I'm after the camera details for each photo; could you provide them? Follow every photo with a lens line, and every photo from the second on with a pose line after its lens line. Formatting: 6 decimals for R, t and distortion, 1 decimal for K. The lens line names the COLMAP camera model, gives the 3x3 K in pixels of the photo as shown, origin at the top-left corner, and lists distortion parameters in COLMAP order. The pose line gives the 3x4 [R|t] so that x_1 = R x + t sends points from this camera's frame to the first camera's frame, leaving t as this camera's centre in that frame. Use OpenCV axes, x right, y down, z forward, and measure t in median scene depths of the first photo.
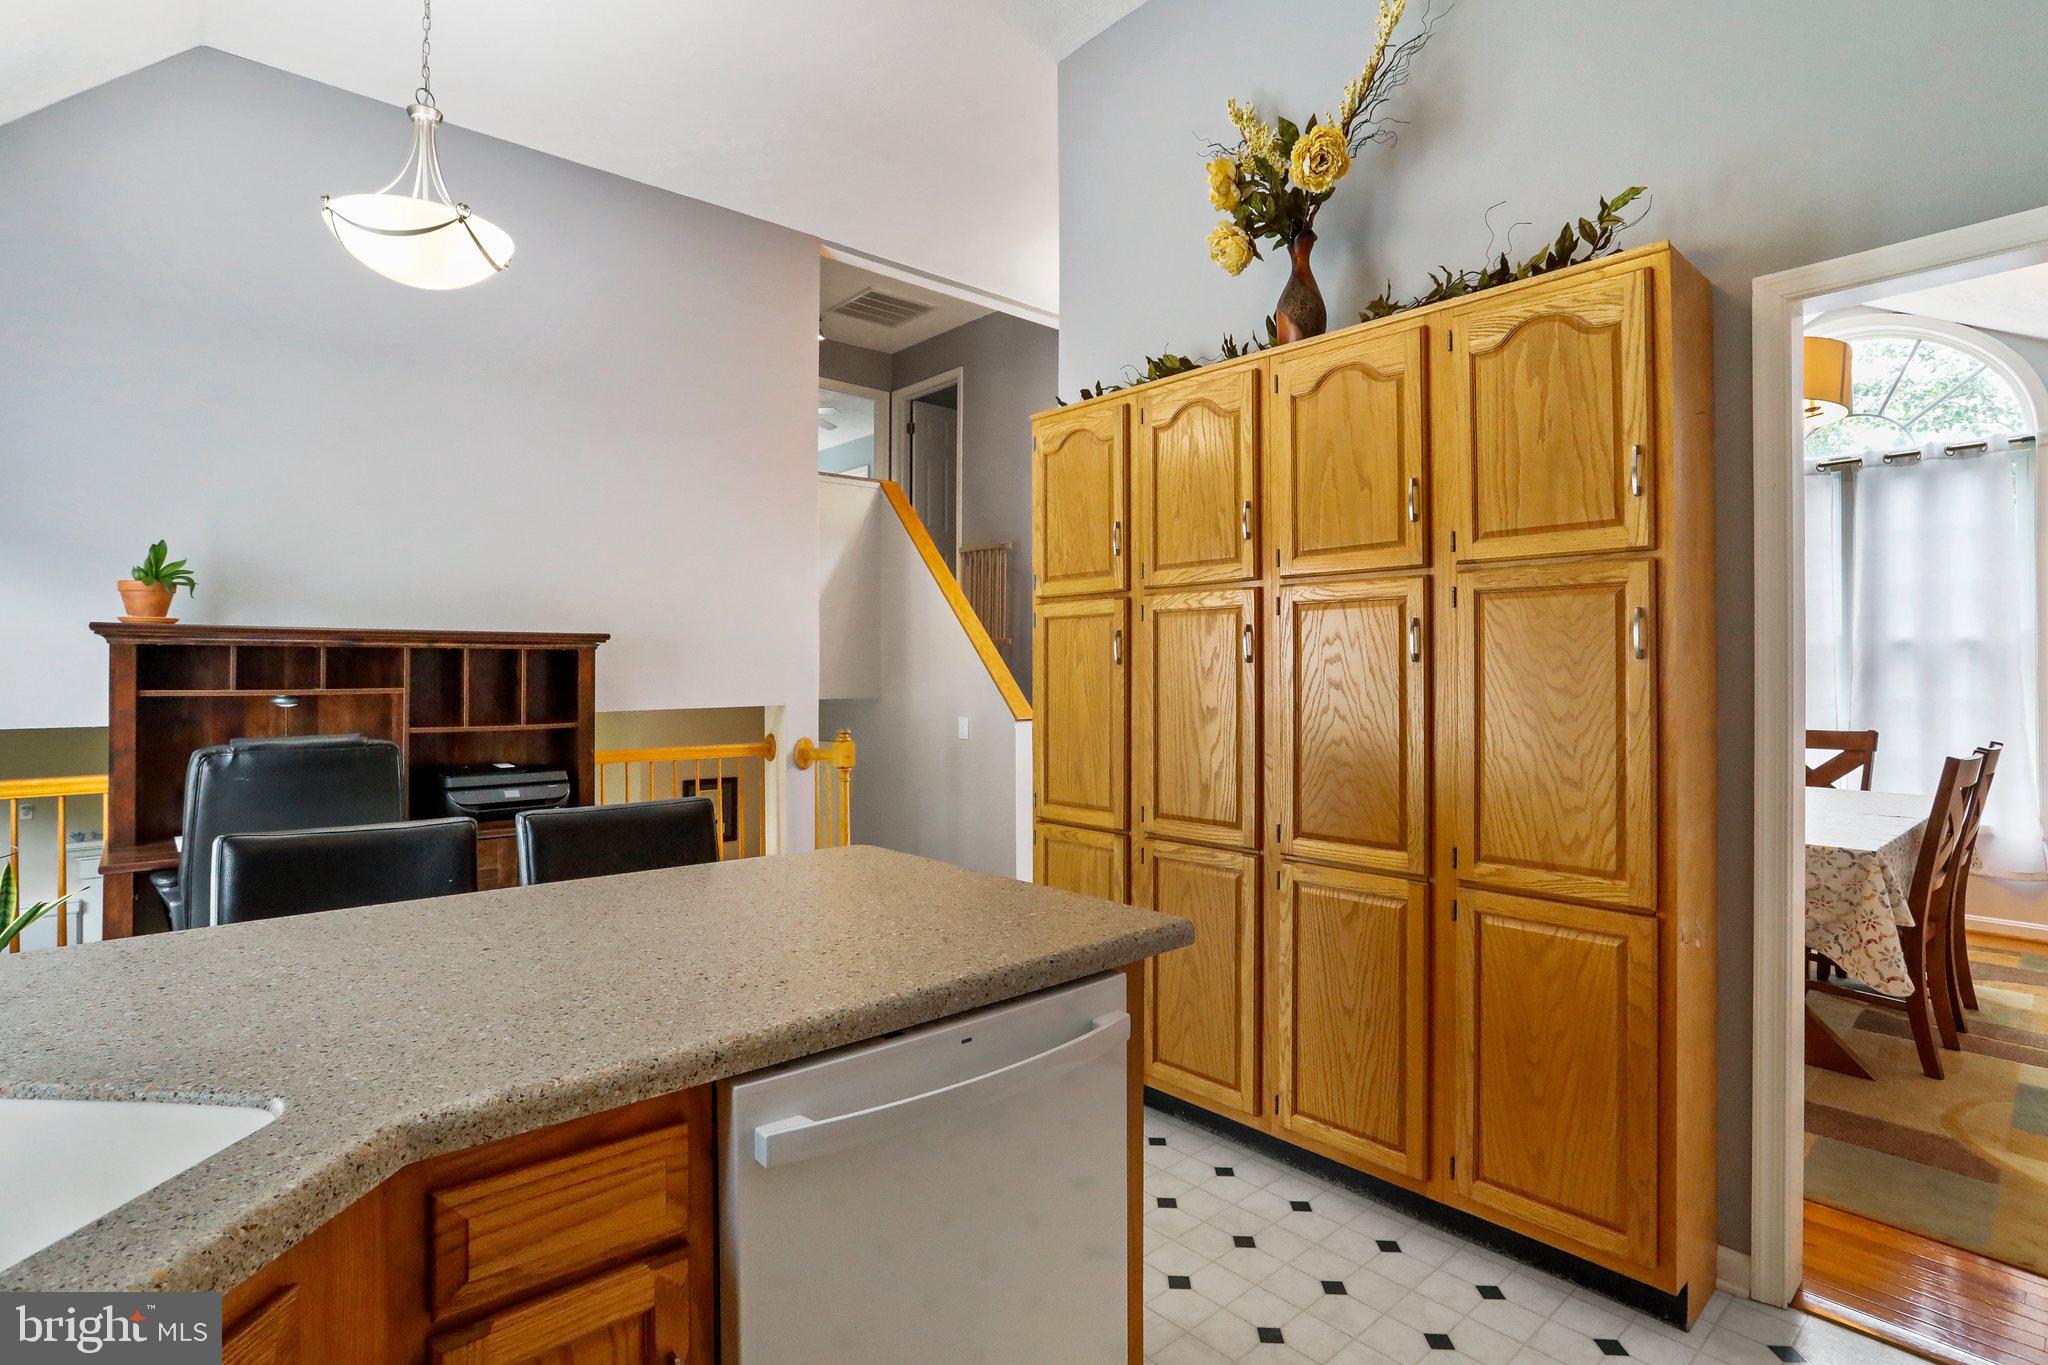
lens RADIAL K [[1004.5, 0, 1033.8], [0, 1004.5, 669.6], [0, 0, 1]] dist [-0.031509, 0.008651]
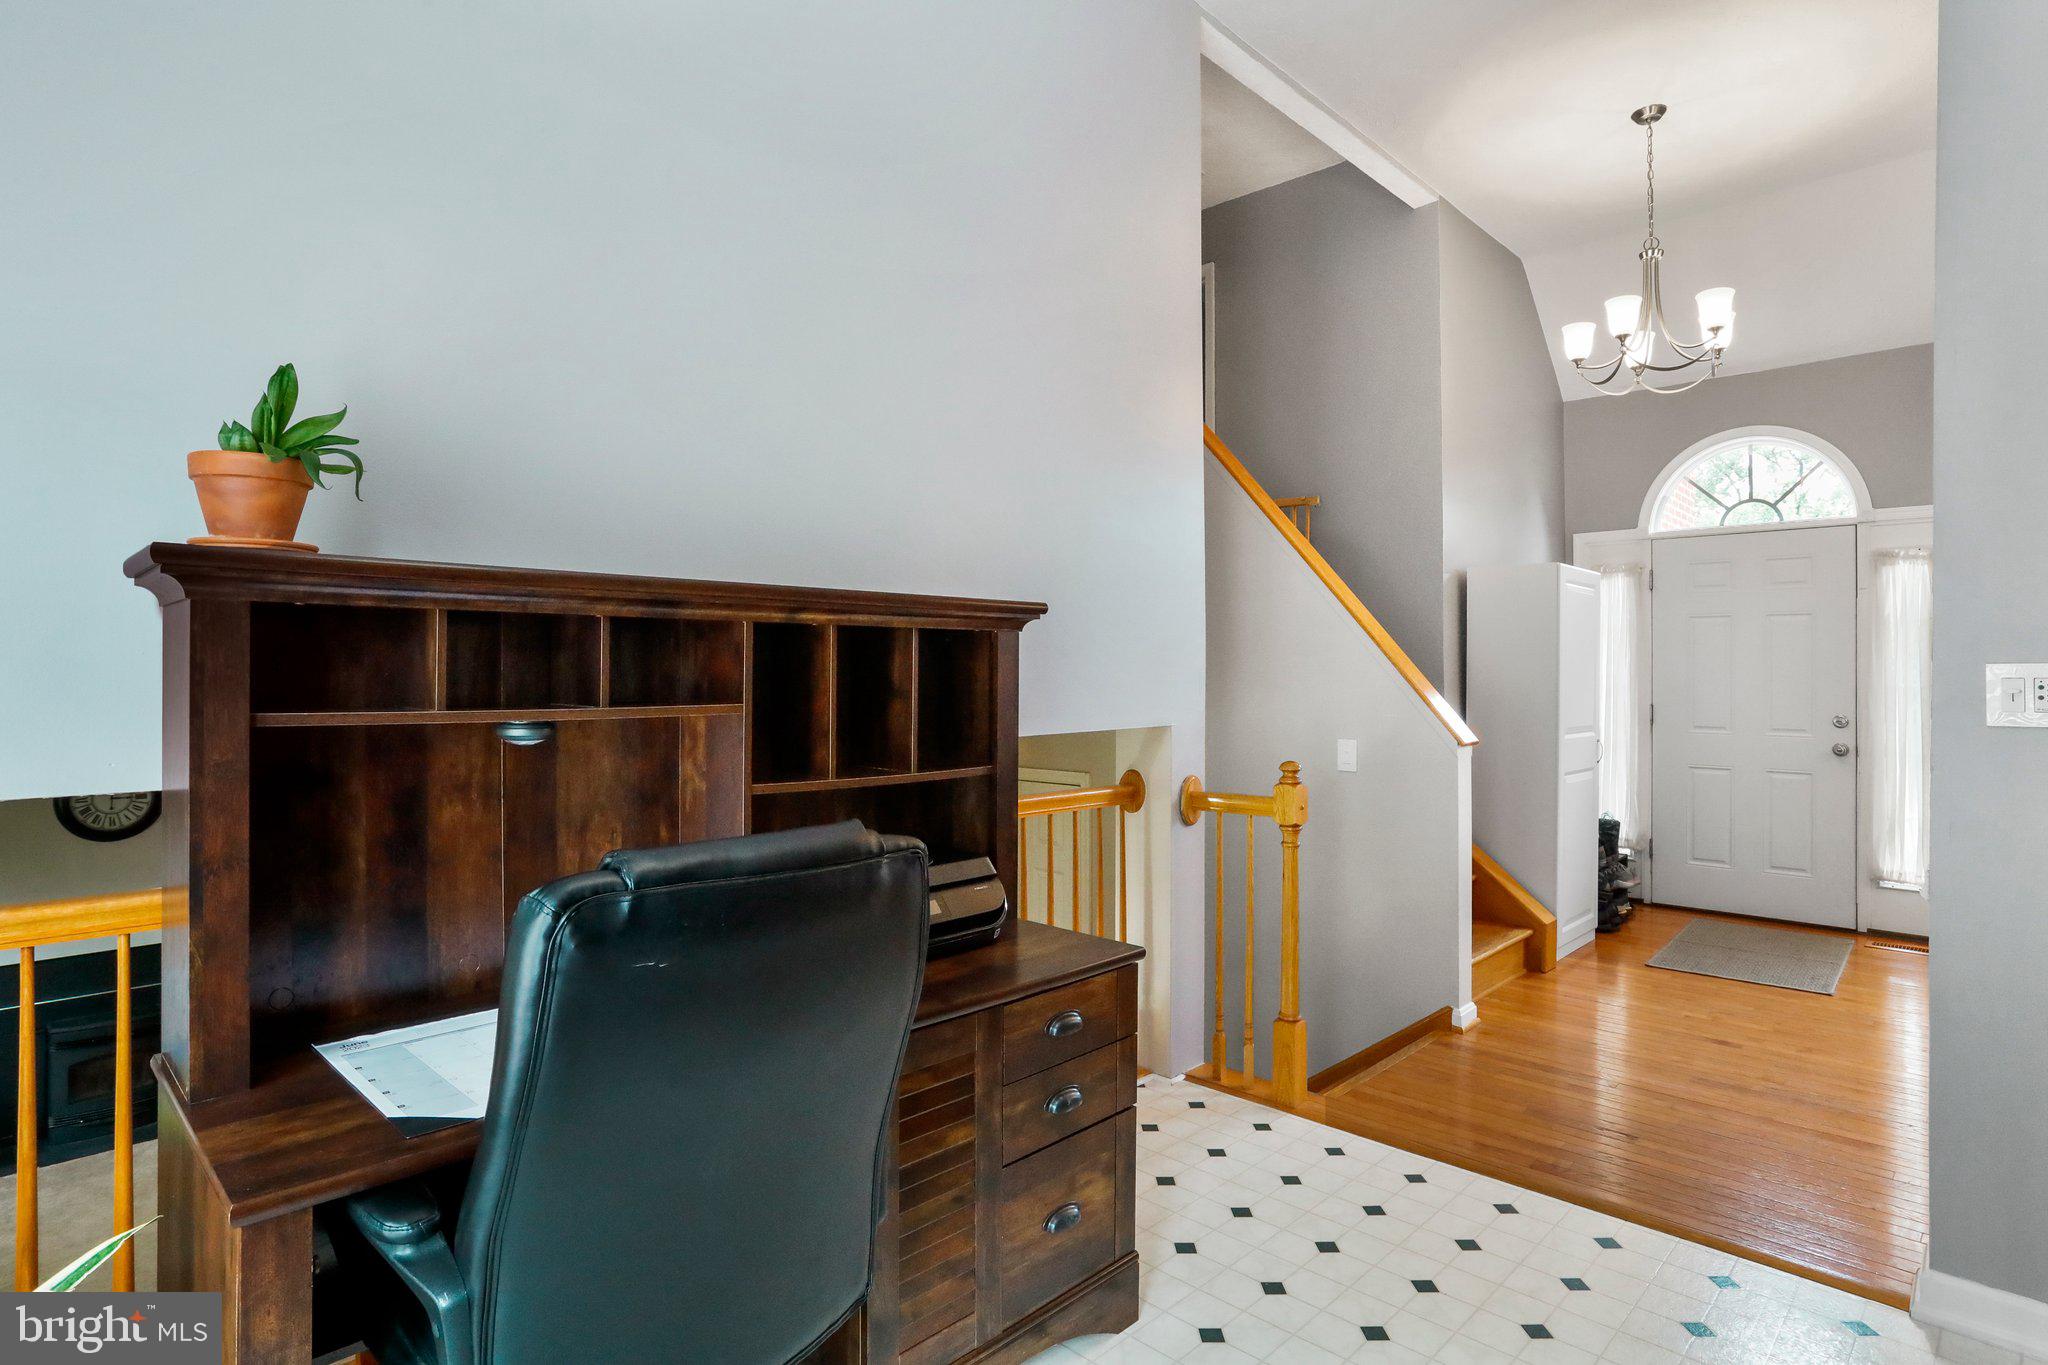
lens RADIAL K [[1062.8, 0, 1010.4], [0, 1062.8, 666.9], [0, 0, 1]] dist [-0.032690, 0.012211]
pose [[0.996653, 0.007210, 0.081432, -0.604385], [-0.007294, 0.999973, 0.000736, -0.001235], [-0.081424, -0.001327, 0.996679, 0.514392]]
